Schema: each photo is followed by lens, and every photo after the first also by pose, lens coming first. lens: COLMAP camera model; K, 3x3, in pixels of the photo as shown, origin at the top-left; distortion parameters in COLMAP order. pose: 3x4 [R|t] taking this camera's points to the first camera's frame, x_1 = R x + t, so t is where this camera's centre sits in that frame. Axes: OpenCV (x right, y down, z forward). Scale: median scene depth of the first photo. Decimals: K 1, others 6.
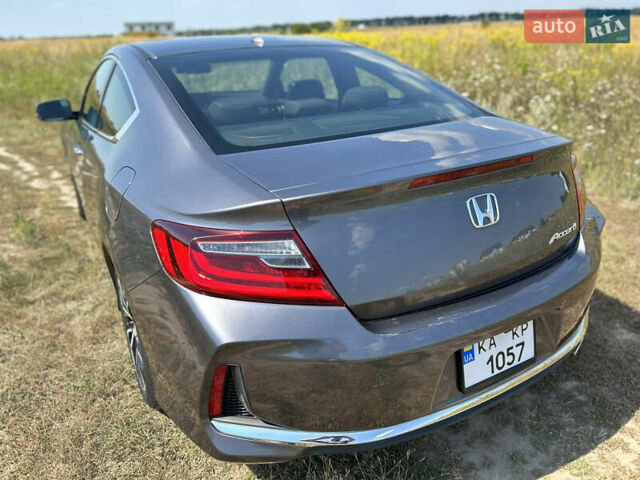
lens RADIAL K [[486.4, 0, 319.6], [0, 486.4, 238.8], [0, 0, 1]] dist [0.042832, -0.049297]
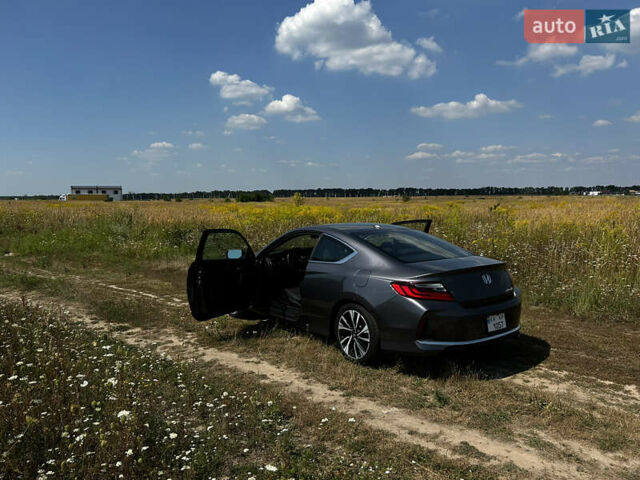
lens RADIAL K [[486.4, 0, 325.3], [0, 486.4, 241.5], [0, 0, 1]] dist [0.042832, -0.049297]
pose [[0.989598, 0.017202, 0.142826, -1.200104], [0.027849, 0.951135, -0.307517, 0.669602], [-0.141136, 0.308296, 0.940763, -2.007769]]
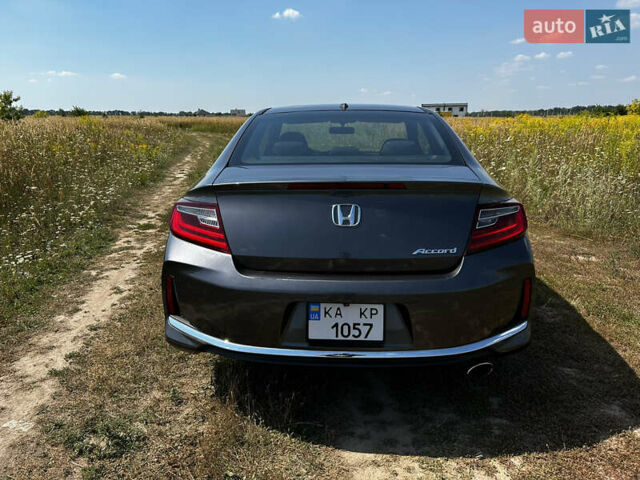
lens RADIAL K [[486.4, 0, 324.7], [0, 486.4, 233.7], [0, 0, 1]] dist [0.042832, -0.049297]
pose [[0.854144, 0.146834, -0.498877, 0.927641], [-0.223150, 0.969989, -0.096567, 0.133771], [0.469726, 0.193807, 0.861276, -0.208827]]
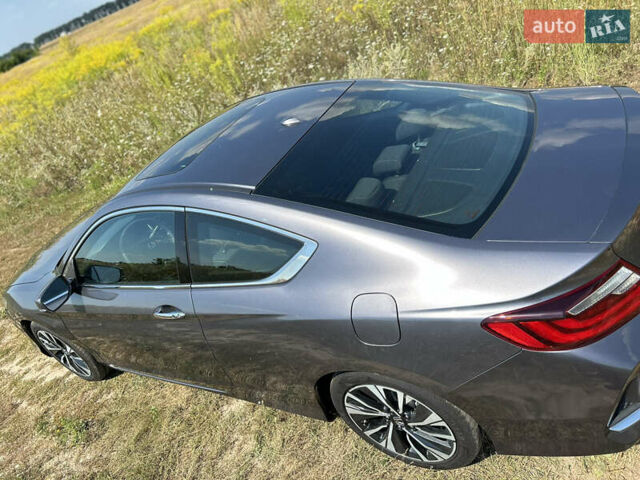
lens RADIAL K [[486.4, 0, 321.2], [0, 486.4, 236.4], [0, 0, 1]] dist [0.042832, -0.049297]
pose [[0.797326, -0.523543, 0.300291, -0.825326], [0.505391, 0.851127, 0.141995, -0.512570], [-0.329926, 0.038548, 0.943219, 0.076210]]
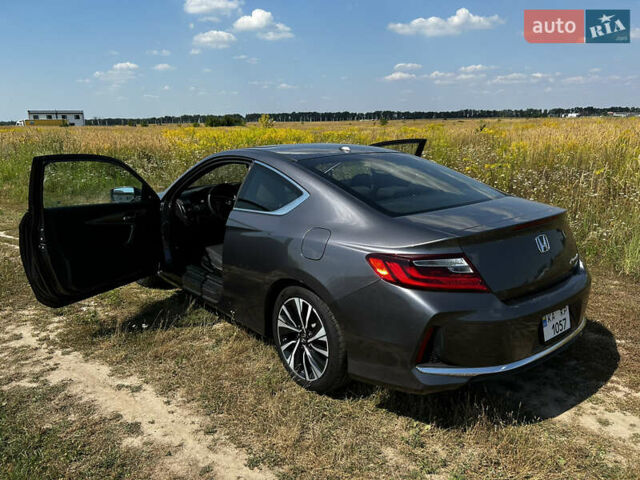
lens RADIAL K [[486.4, 0, 319.2], [0, 486.4, 241.1], [0, 0, 1]] dist [0.042832, -0.049297]
pose [[0.983845, -0.019550, 0.177952, -0.782886], [0.048787, 0.985675, -0.161445, 0.181343], [-0.172246, 0.167519, 0.970705, -0.625789]]
